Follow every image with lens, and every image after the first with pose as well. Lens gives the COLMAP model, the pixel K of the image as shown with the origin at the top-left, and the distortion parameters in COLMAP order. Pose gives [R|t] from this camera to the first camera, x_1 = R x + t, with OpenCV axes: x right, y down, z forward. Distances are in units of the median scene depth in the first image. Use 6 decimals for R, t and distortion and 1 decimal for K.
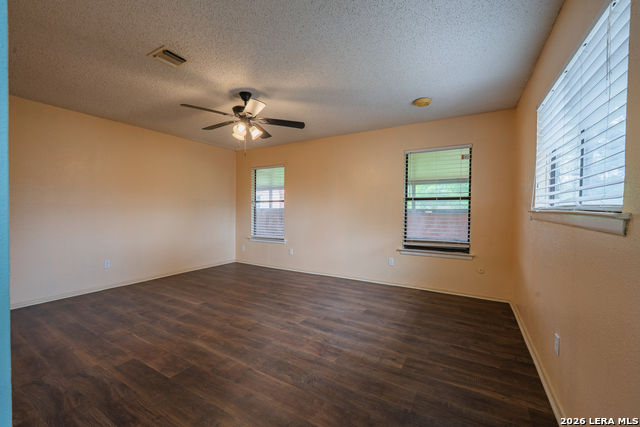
lens RADIAL K [[268.6, 0, 320.0], [0, 268.6, 213.5], [0, 0, 1]] dist [-0.000608, -0.000210]
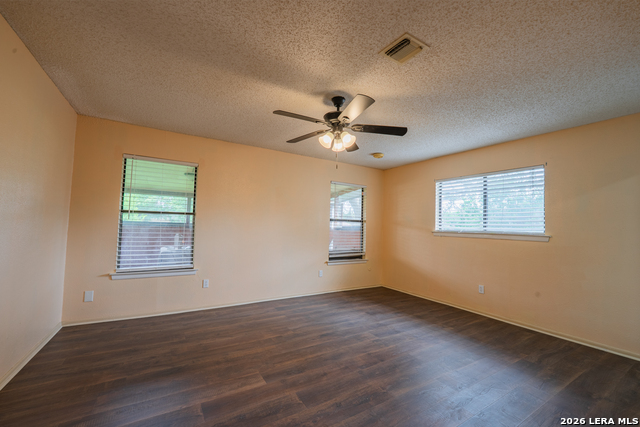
lens RADIAL K [[261.8, 0, 318.5], [0, 261.8, 213.0], [0, 0, 1]] dist [-0.003578, -0.000688]
pose [[0.466272, 0.056480, 0.882837, -0.982081], [-0.008256, 0.998194, -0.059500, -0.018257], [-0.884603, 0.020455, 0.465896, 0.622291]]
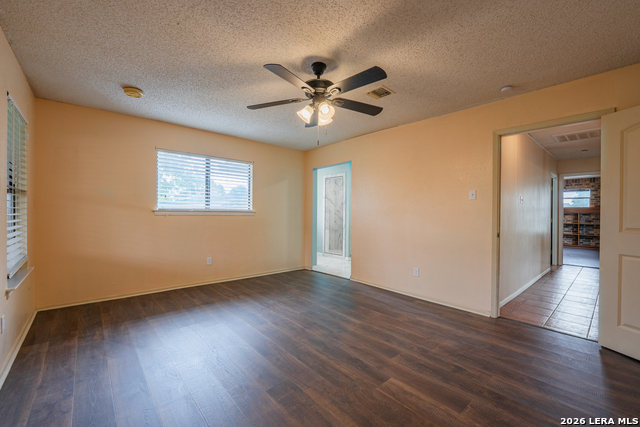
lens RADIAL K [[261.8, 0, 318.5], [0, 261.8, 213.0], [0, 0, 1]] dist [-0.003578, -0.000688]
pose [[-0.948551, -0.016577, 0.316190, -0.493255], [-0.008913, 0.999631, 0.025669, -0.031803], [-0.316499, 0.021530, -0.948349, 1.626733]]
